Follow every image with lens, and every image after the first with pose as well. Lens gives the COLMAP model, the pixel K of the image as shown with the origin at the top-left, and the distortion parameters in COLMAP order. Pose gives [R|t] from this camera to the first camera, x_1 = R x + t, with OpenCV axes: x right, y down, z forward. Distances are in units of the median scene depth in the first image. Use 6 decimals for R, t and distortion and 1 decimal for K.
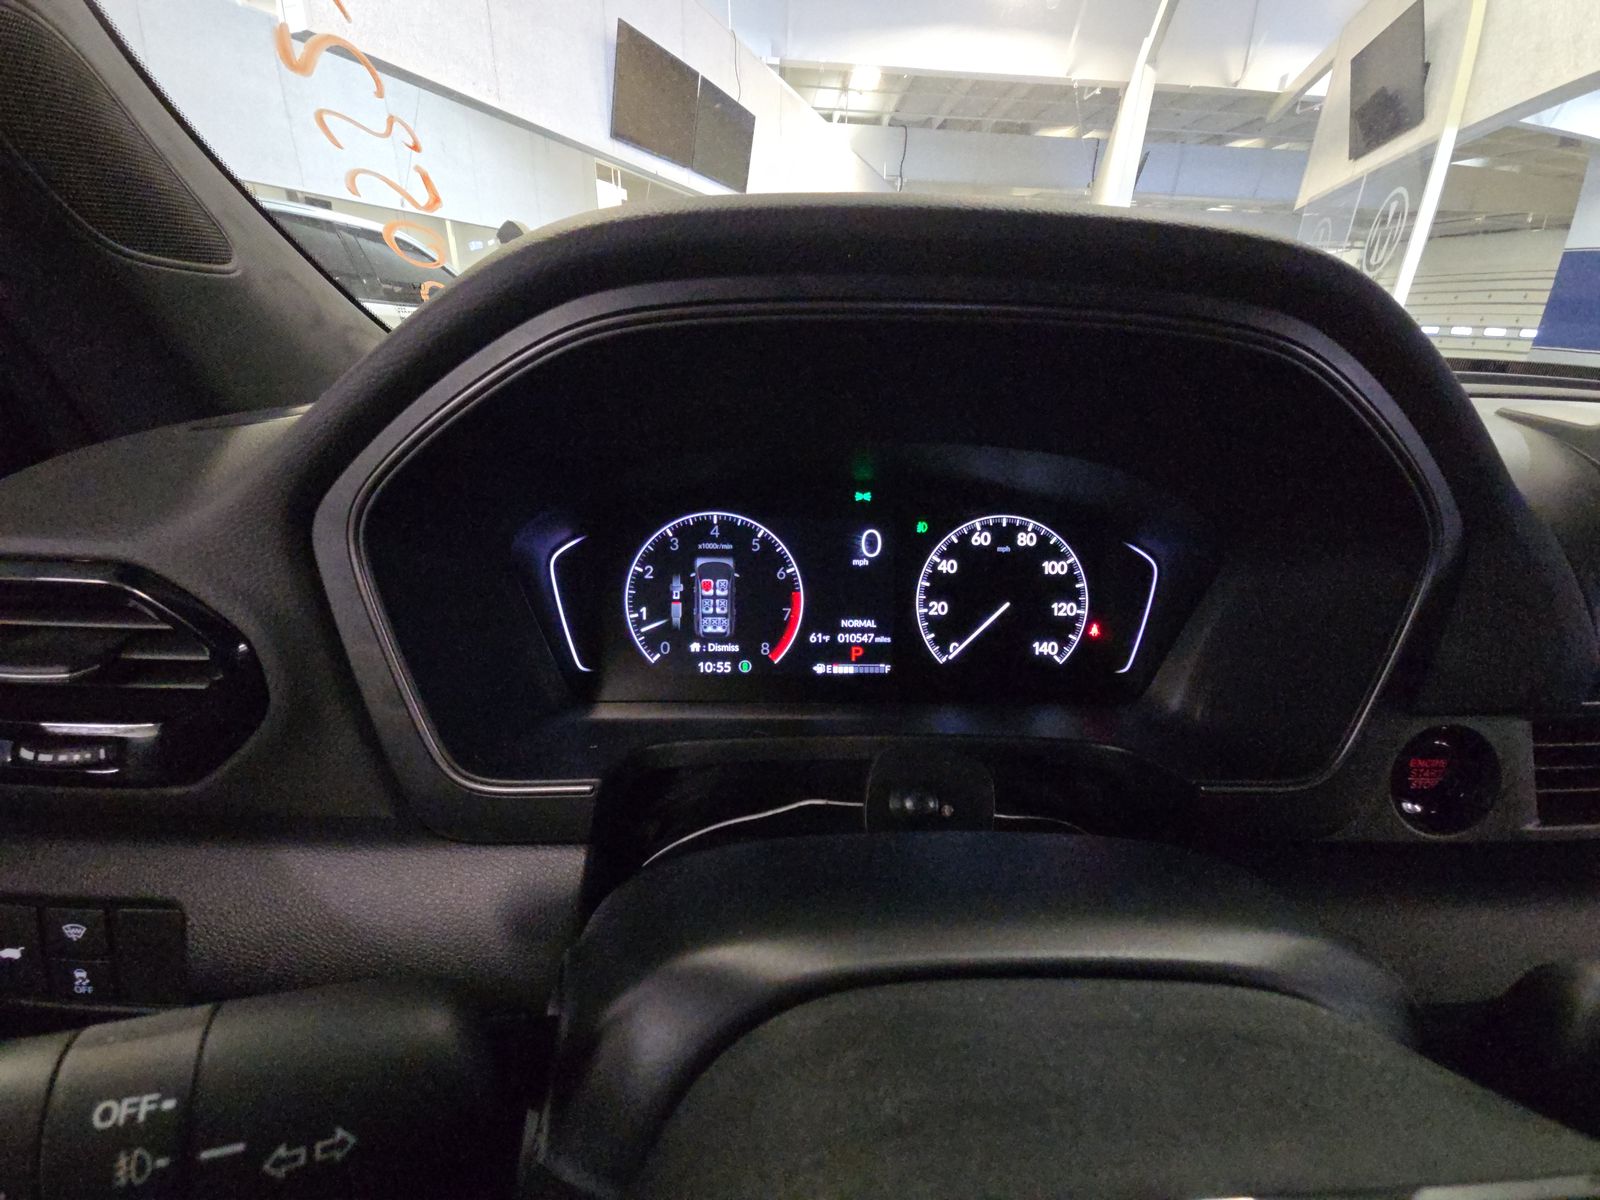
lens RADIAL K [[636.0, 0, 781.5], [0, 636.0, 585.8], [0, 0, 1]] dist [0.012374, -0.017499]
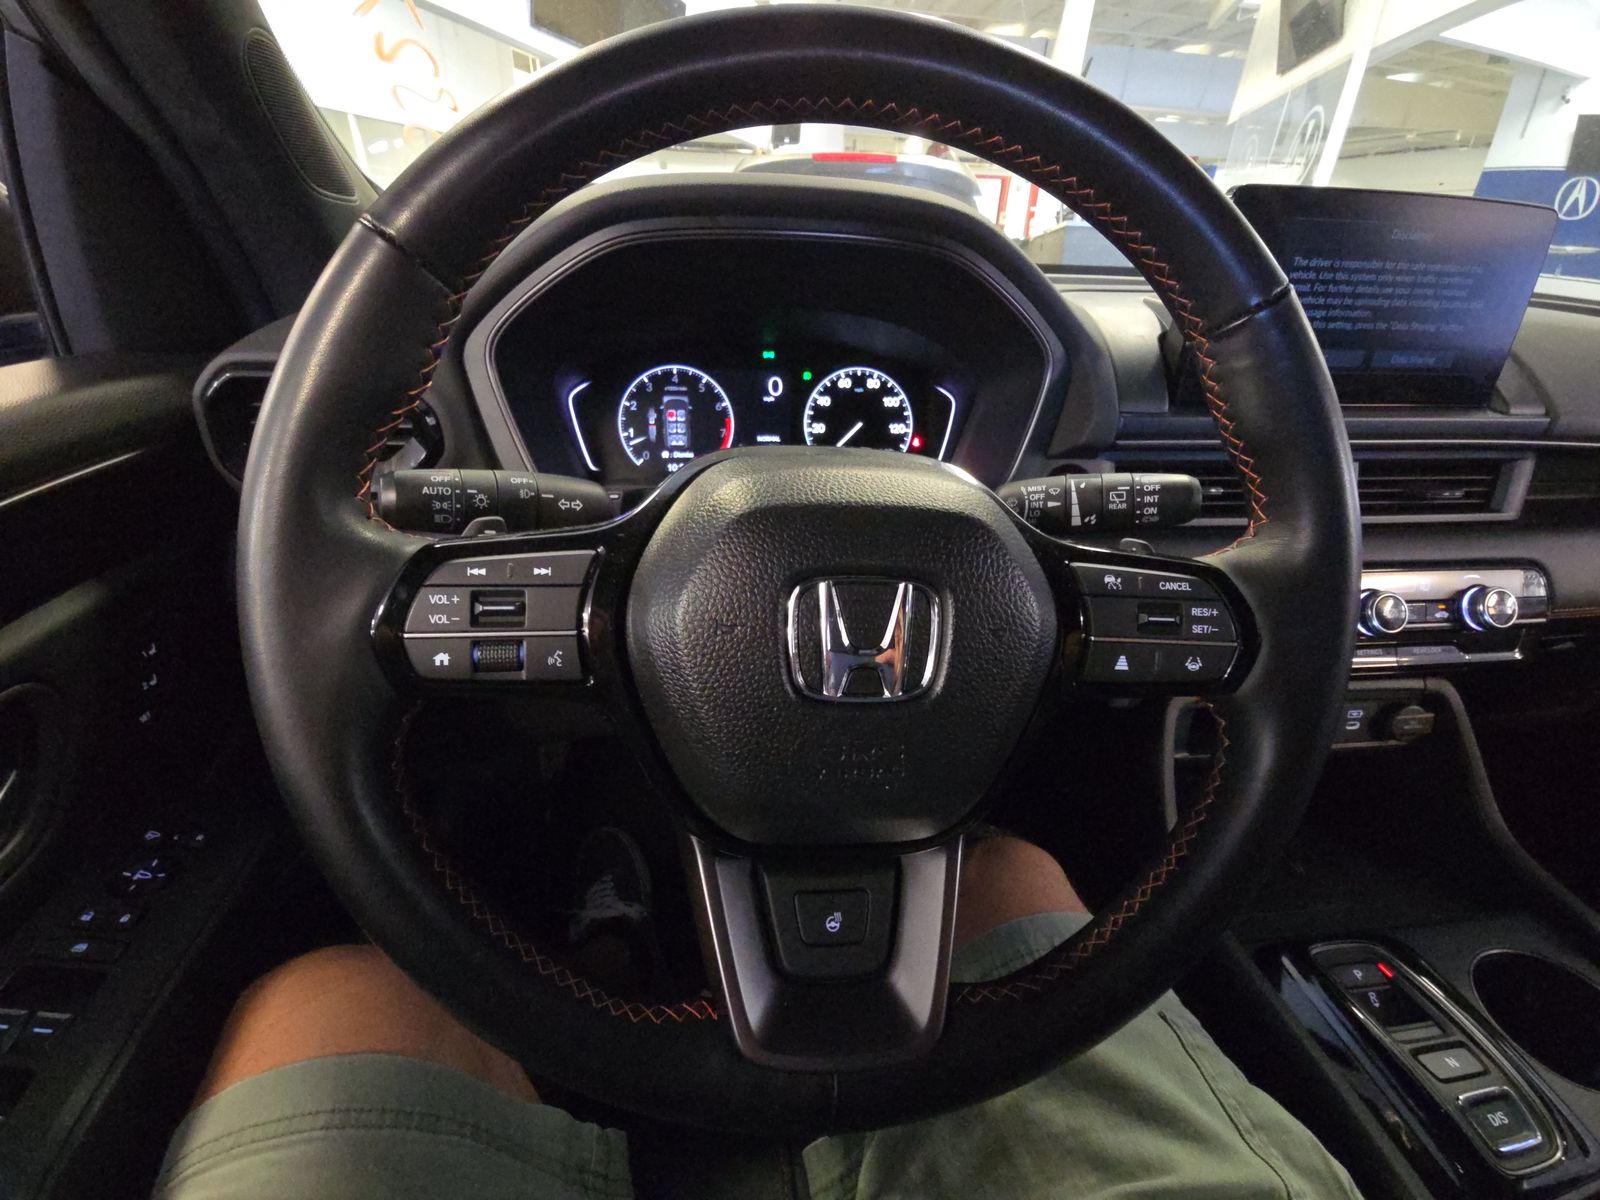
lens RADIAL K [[636.0, 0, 781.5], [0, 636.0, 585.8], [0, 0, 1]] dist [0.012374, -0.017499]
pose [[0.996586, -0.032441, 0.075923, 0.020527], [0.023945, 0.993616, 0.110247, 0.250622], [-0.079015, -0.108053, 0.991000, -0.616932]]
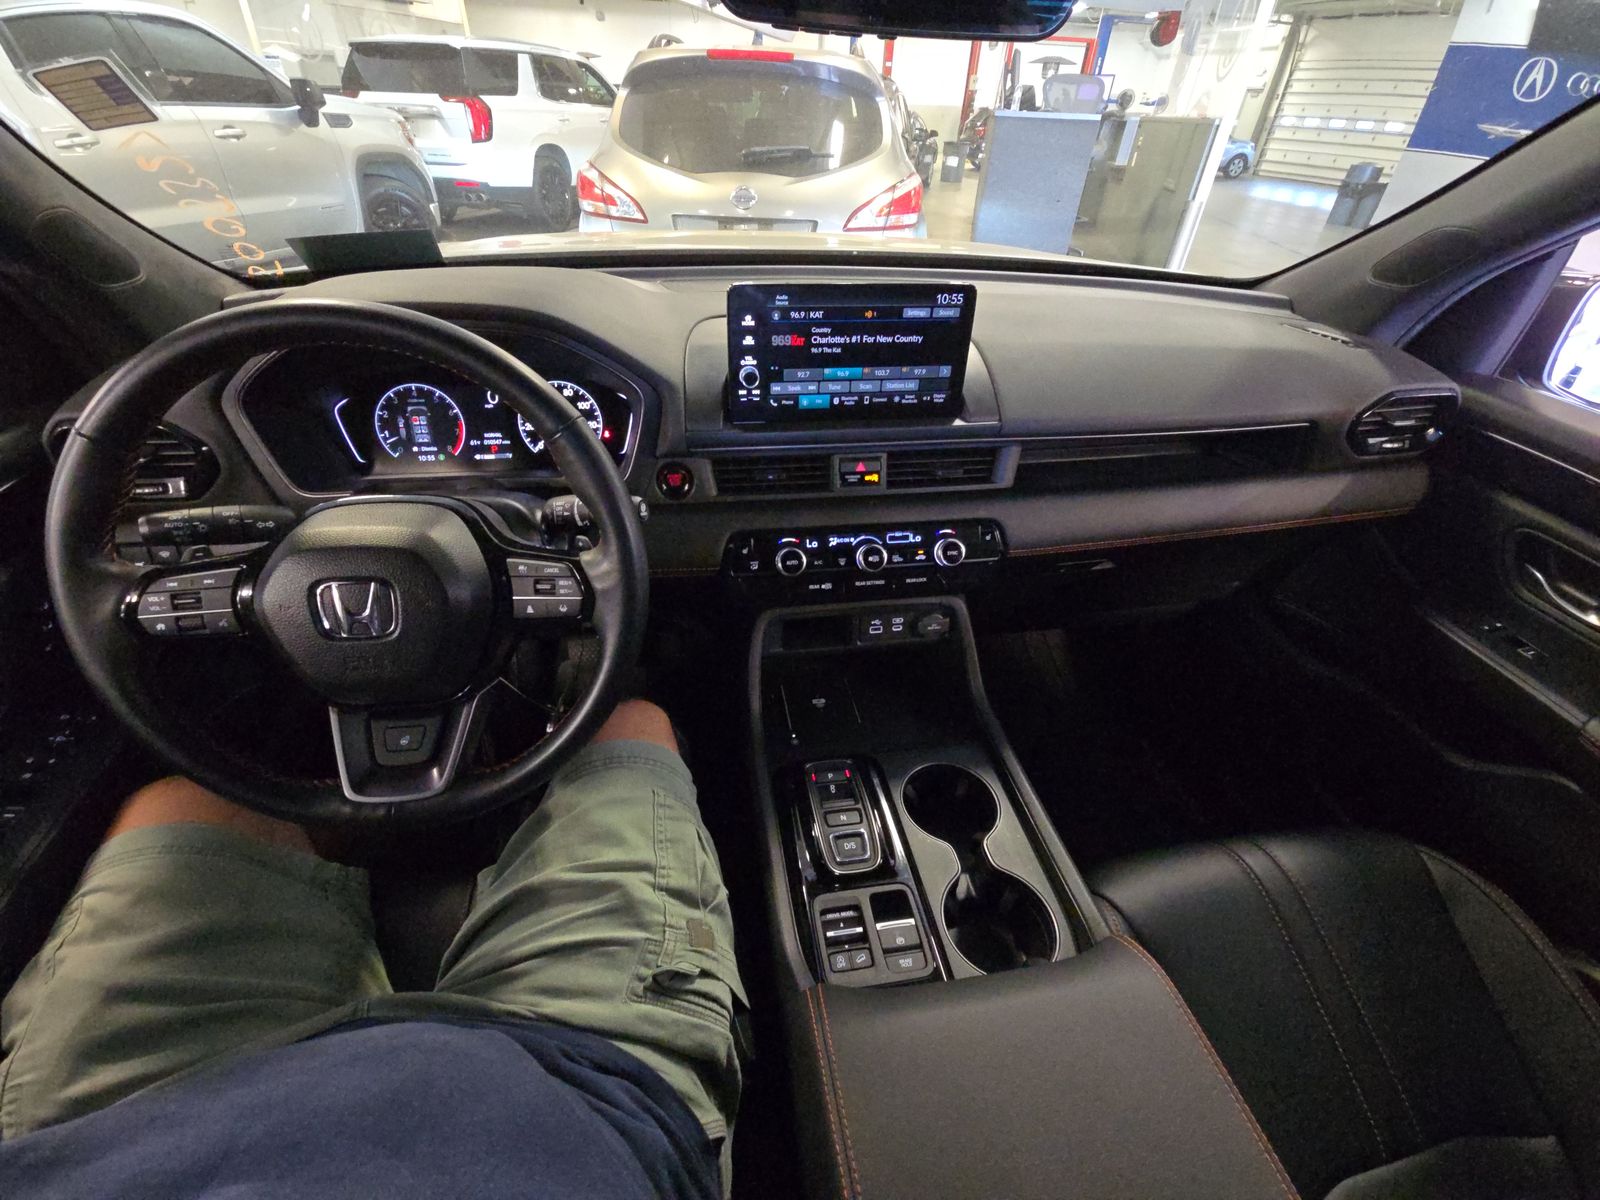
lens RADIAL K [[602.2, 0, 760.8], [0, 602.2, 590.6], [0, 0, 1]] dist [0.017974, -0.014270]
pose [[0.991985, -0.069229, 0.105702, 0.785613], [0.037662, 0.960524, 0.275637, 0.034345], [-0.120611, -0.269447, 0.955433, -1.259777]]
